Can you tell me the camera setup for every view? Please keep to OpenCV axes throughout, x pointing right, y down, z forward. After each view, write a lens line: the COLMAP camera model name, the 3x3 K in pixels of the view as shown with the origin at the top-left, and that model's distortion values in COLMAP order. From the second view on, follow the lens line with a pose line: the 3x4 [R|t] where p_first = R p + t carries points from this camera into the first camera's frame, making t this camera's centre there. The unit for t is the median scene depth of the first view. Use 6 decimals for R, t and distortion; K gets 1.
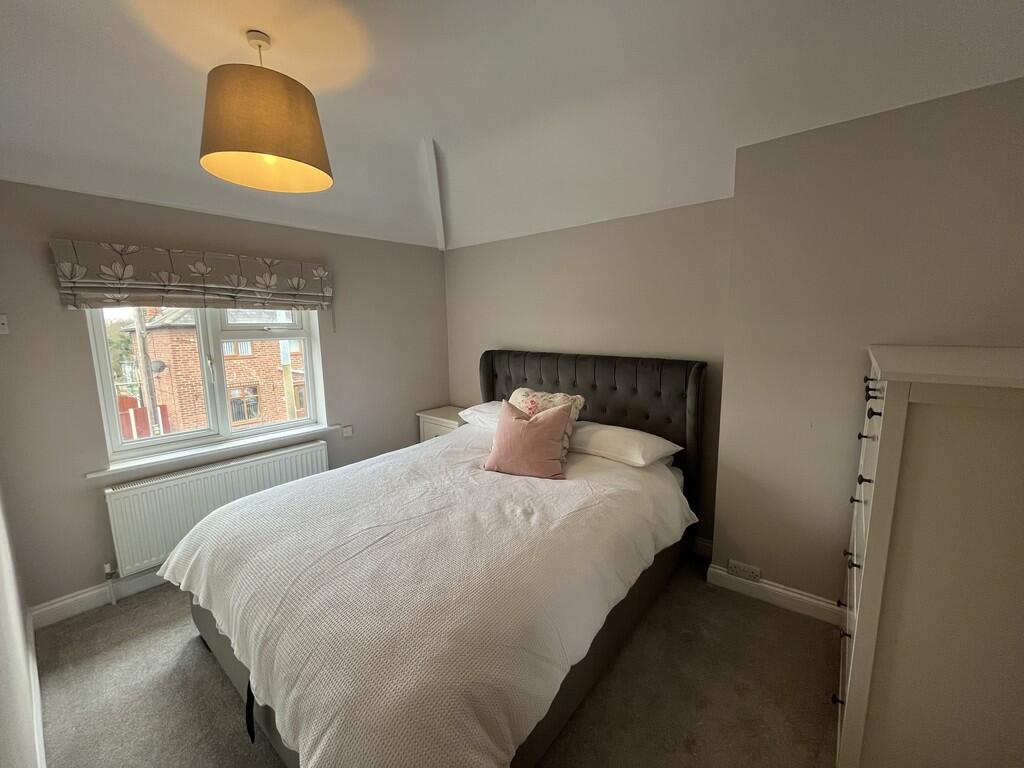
lens RADIAL K [[413.1, 0, 511.9], [0, 413.1, 381.5], [0, 0, 1]] dist [-0.014486, -0.000151]
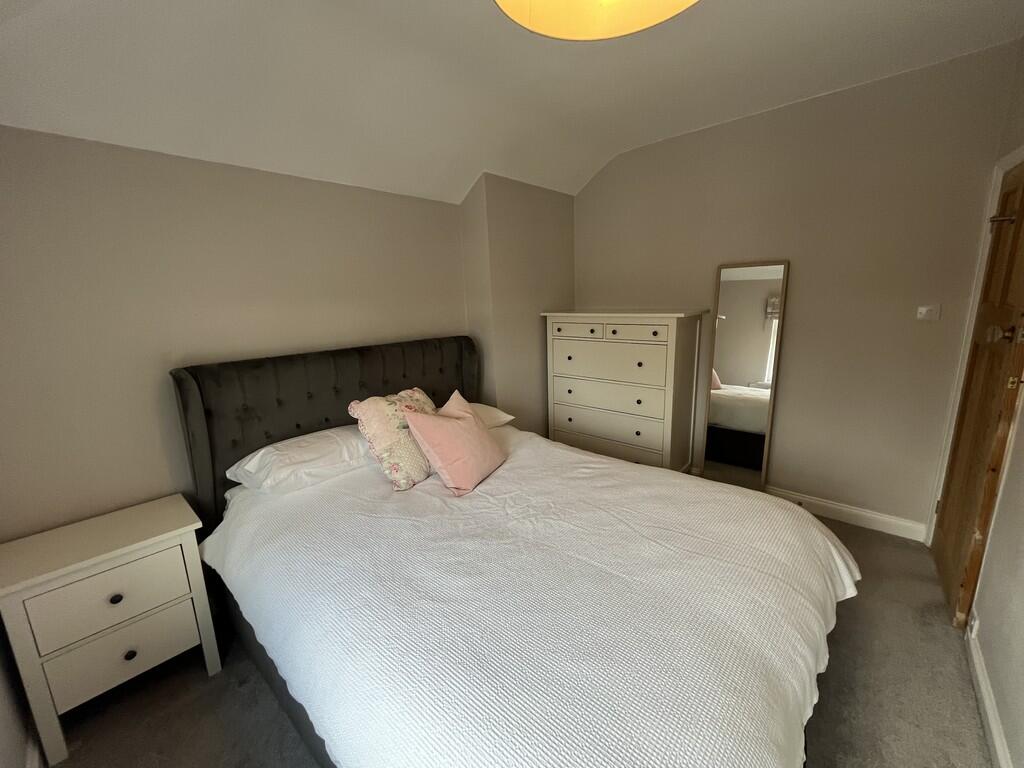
lens RADIAL K [[413.1, 0, 511.2], [0, 413.1, 383.8], [0, 0, 1]] dist [-0.014486, -0.000151]
pose [[0.033668, -0.188502, 0.981495, -0.785427], [0.179231, 0.967271, 0.179622, -0.109003], [-0.983231, 0.169867, 0.066352, 0.829223]]
